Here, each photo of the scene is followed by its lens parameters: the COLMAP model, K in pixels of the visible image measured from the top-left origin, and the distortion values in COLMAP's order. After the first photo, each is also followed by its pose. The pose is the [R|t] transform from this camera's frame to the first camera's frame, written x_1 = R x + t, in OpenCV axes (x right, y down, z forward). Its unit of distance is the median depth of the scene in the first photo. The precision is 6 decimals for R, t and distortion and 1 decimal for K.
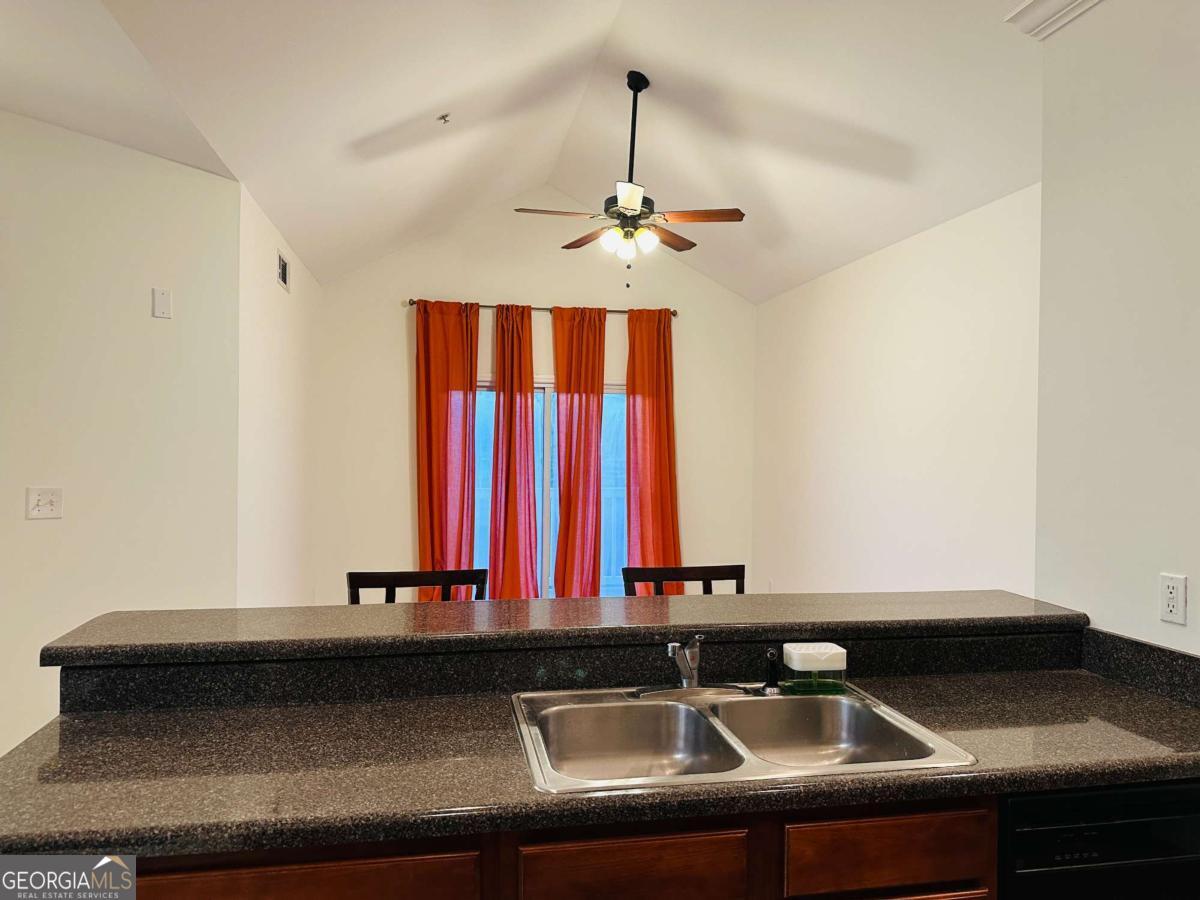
lens RADIAL K [[843.9, 0, 601.5], [0, 843.9, 449.9], [0, 0, 1]] dist [0.009322, -0.017176]
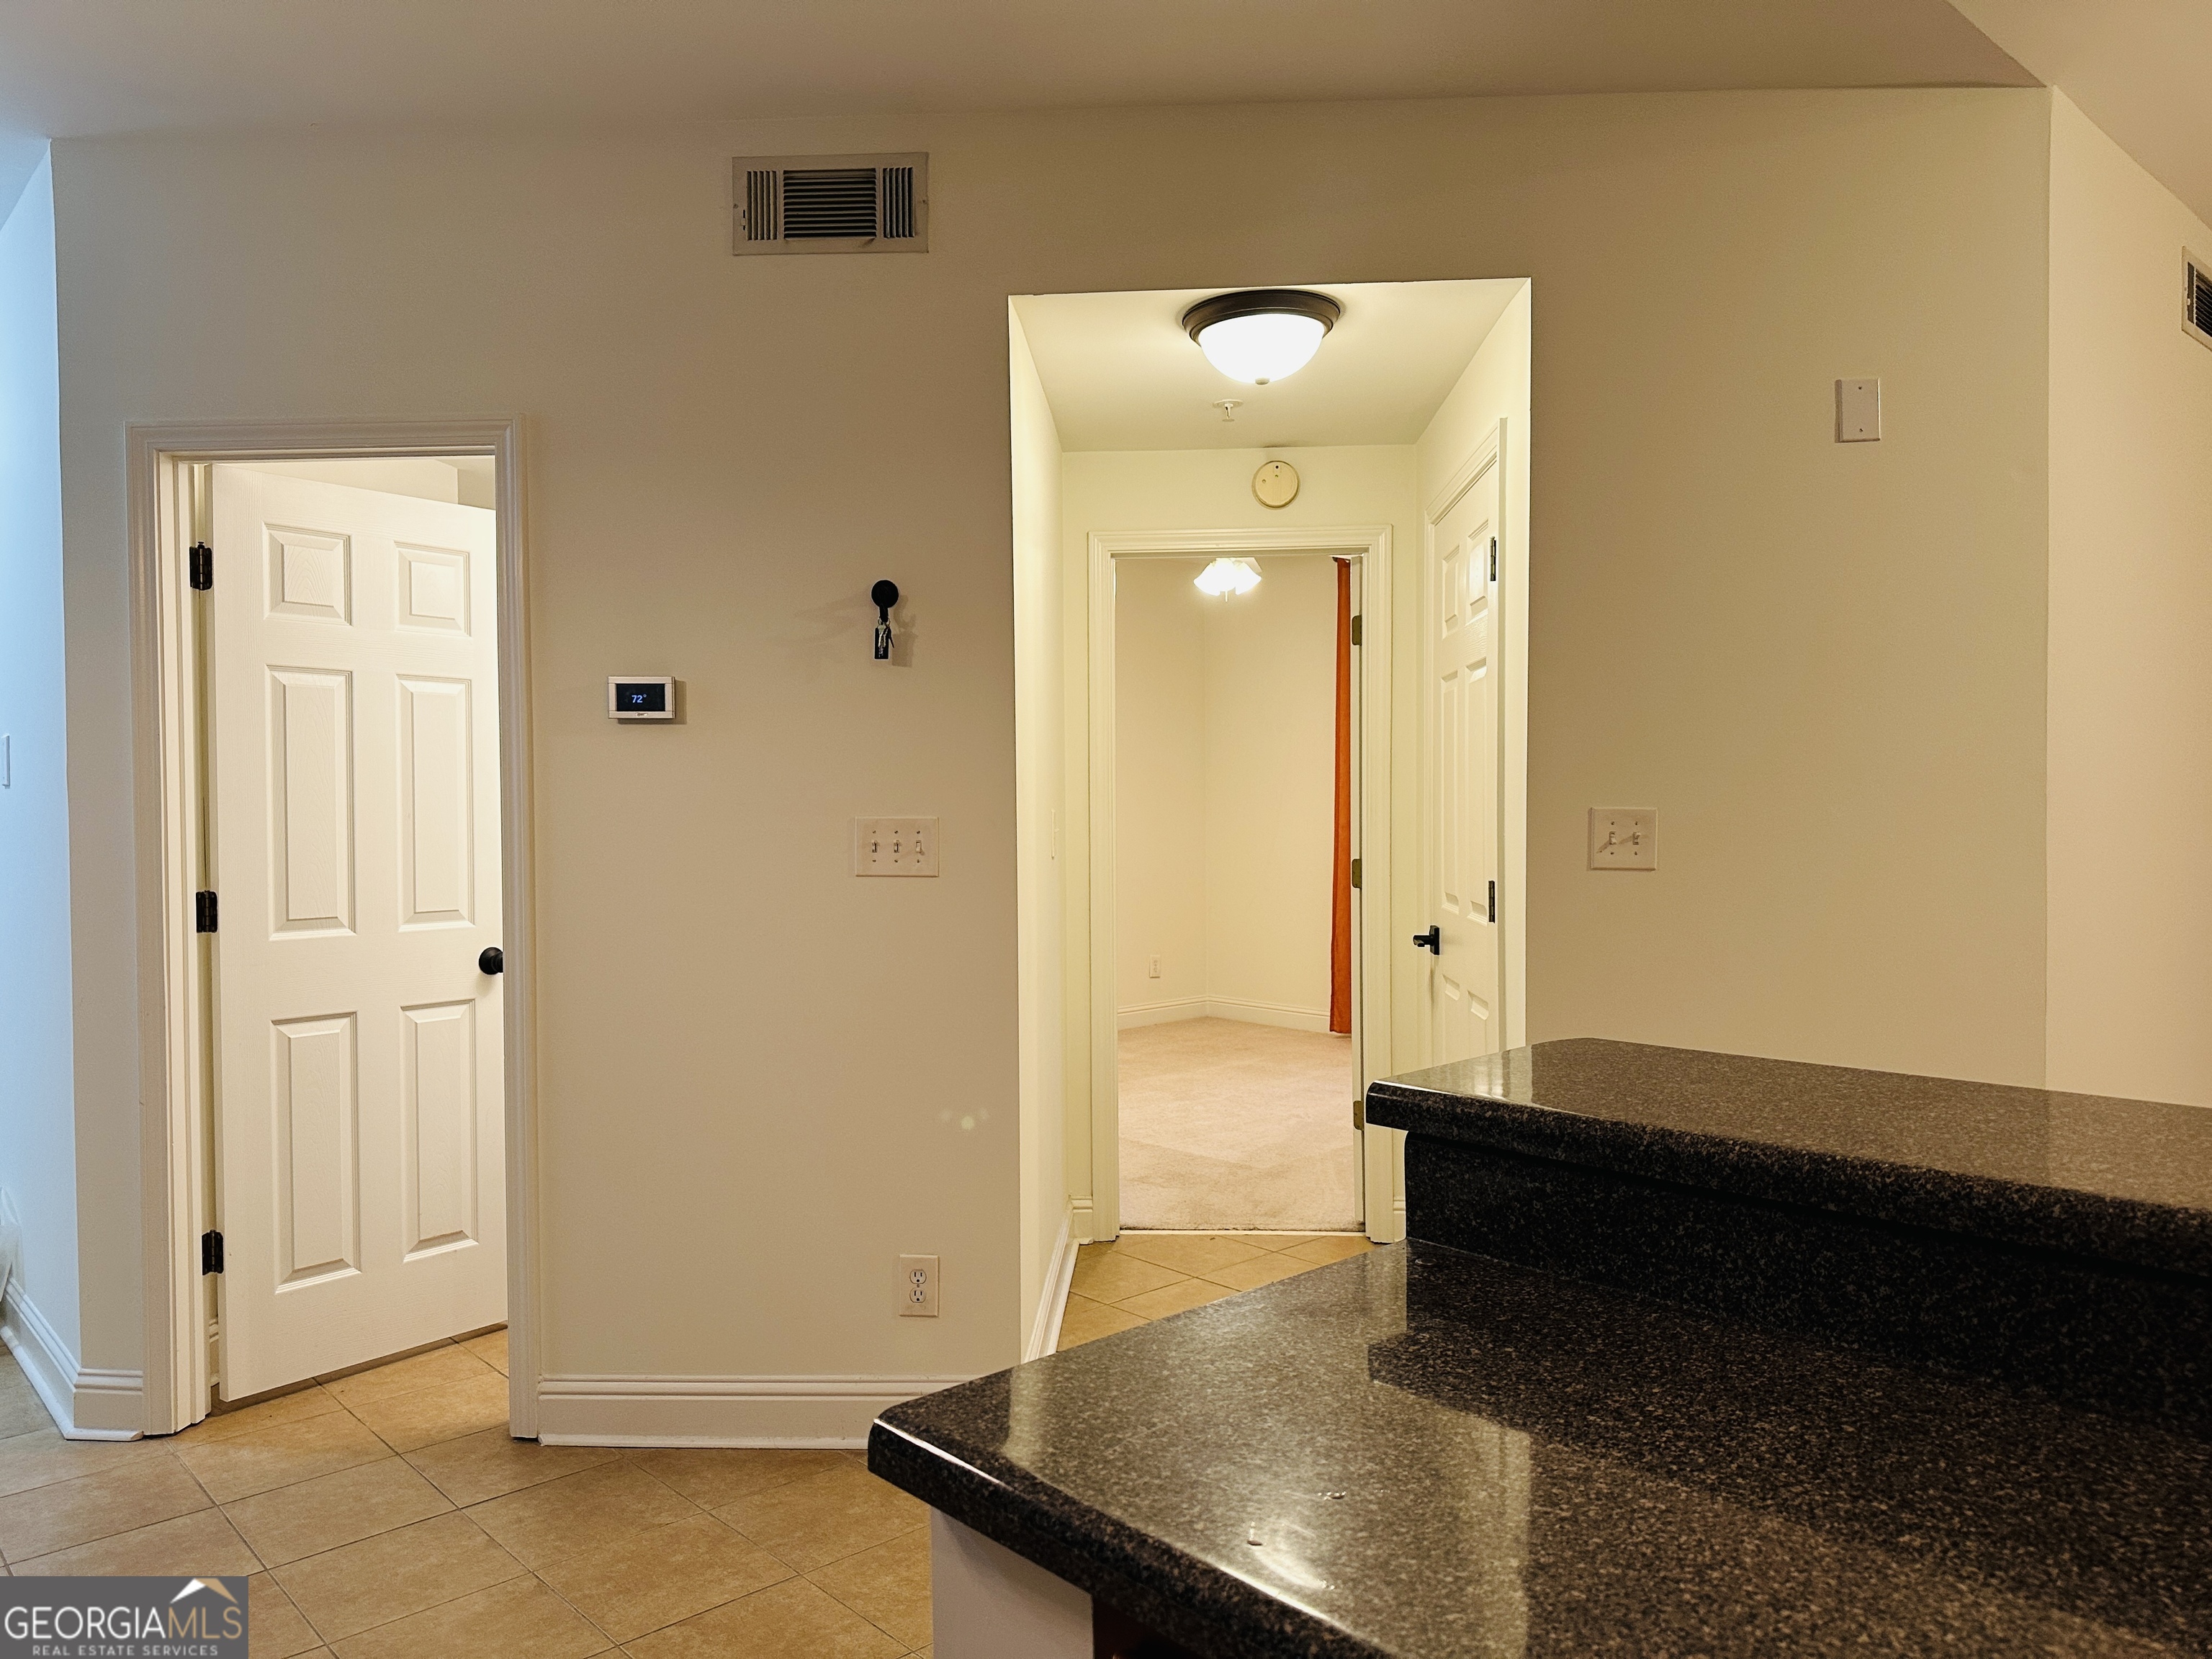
lens RADIAL K [[1555.5, 0, 1128.2], [0, 1555.5, 863.2], [0, 0, 1]] dist [0.009322, -0.017176]
pose [[0.527286, 0.015151, -0.849553, -0.025647], [0.009443, 0.999675, 0.023689, 0.090885], [0.849635, -0.020513, 0.526972, 0.430251]]
